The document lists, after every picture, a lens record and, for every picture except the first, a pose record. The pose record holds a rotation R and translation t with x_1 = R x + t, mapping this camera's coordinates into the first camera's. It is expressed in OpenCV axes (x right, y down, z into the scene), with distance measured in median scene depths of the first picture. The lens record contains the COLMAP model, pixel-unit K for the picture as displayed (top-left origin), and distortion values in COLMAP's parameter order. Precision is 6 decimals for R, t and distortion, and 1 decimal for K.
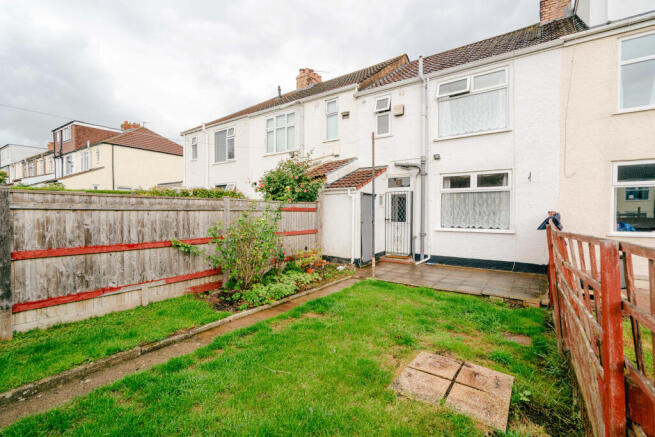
lens RADIAL K [[290.7, 0, 331.0], [0, 290.7, 215.7], [0, 0, 1]] dist [-0.016837, 0.009488]
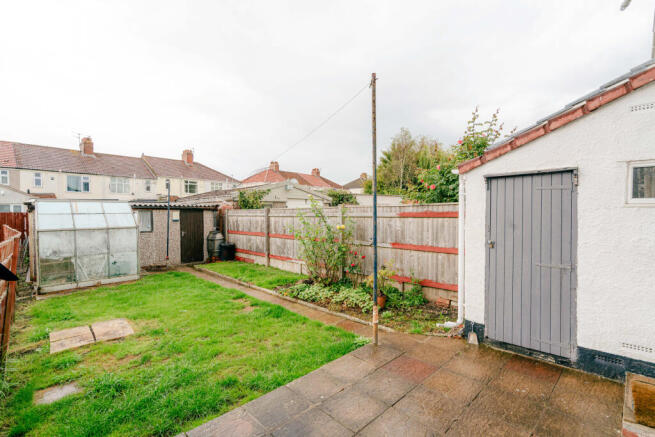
lens RADIAL K [[290.7, 0, 331.0], [0, 290.7, 215.7], [0, 0, 1]] dist [-0.016837, 0.009488]
pose [[-0.178400, 0.010265, -0.983904, 1.086765], [0.006786, 0.999935, 0.009201, -0.048191], [0.983935, -0.005035, -0.178458, 1.601022]]
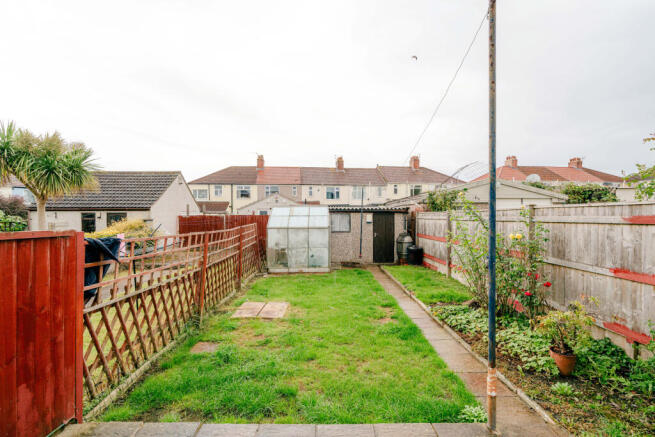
lens RADIAL K [[290.7, 0, 331.0], [0, 290.7, 215.7], [0, 0, 1]] dist [-0.016837, 0.009488]
pose [[-0.805246, 0.000149, -0.592941, 0.774568], [0.002413, 0.999993, -0.003026, -0.049102], [0.592936, -0.003868, -0.805240, 1.825270]]
